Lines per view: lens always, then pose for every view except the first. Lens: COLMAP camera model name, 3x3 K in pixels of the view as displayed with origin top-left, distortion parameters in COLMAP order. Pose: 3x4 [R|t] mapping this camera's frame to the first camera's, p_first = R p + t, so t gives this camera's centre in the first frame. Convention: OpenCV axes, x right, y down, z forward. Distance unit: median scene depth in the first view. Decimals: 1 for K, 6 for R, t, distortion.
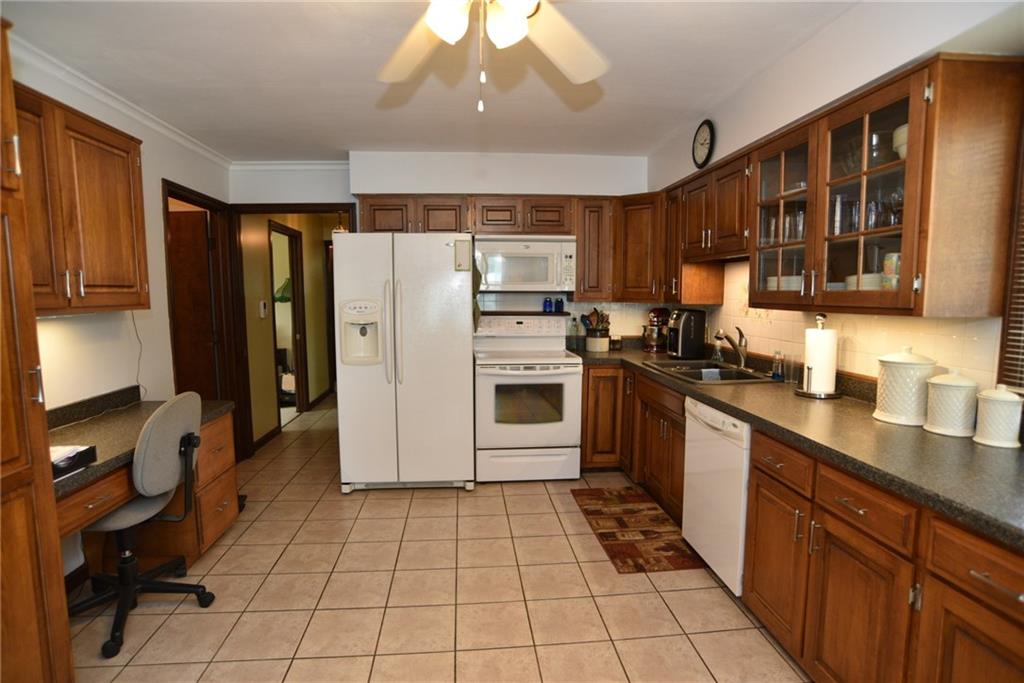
lens RADIAL K [[526.3, 0, 510.9], [0, 526.3, 347.2], [0, 0, 1]] dist [-0.099219, 0.043640]
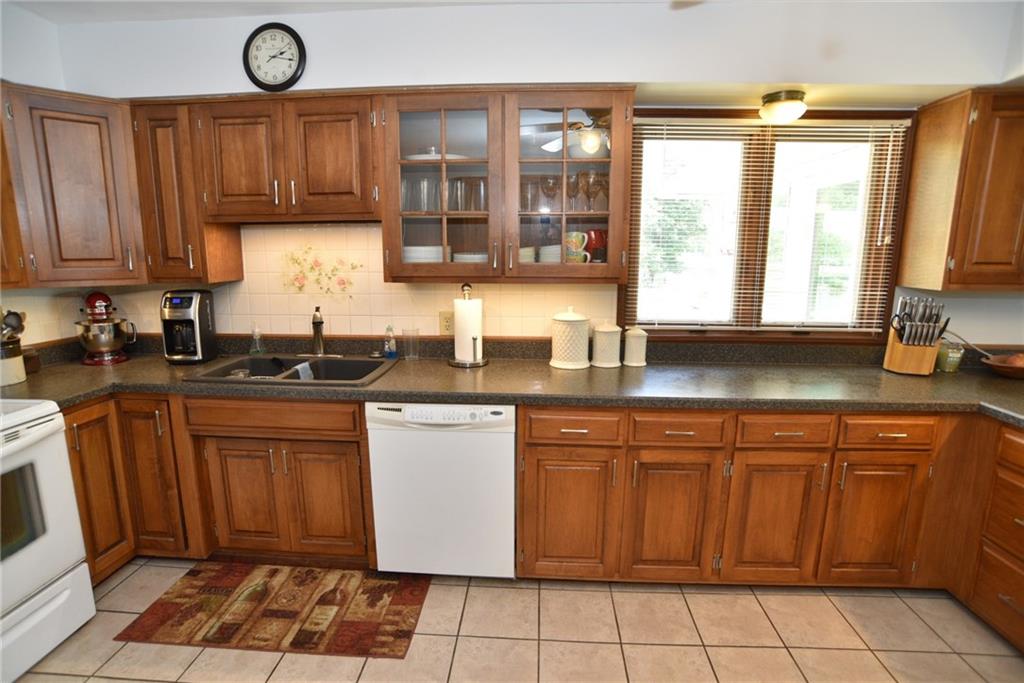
lens RADIAL K [[526.3, 0, 510.9], [0, 526.3, 347.2], [0, 0, 1]] dist [-0.099219, 0.043640]
pose [[0.149658, -0.181390, 0.971957, -0.338138], [0.099189, 0.980823, 0.167772, -0.088206], [-0.983750, 0.071299, 0.164780, 0.603332]]
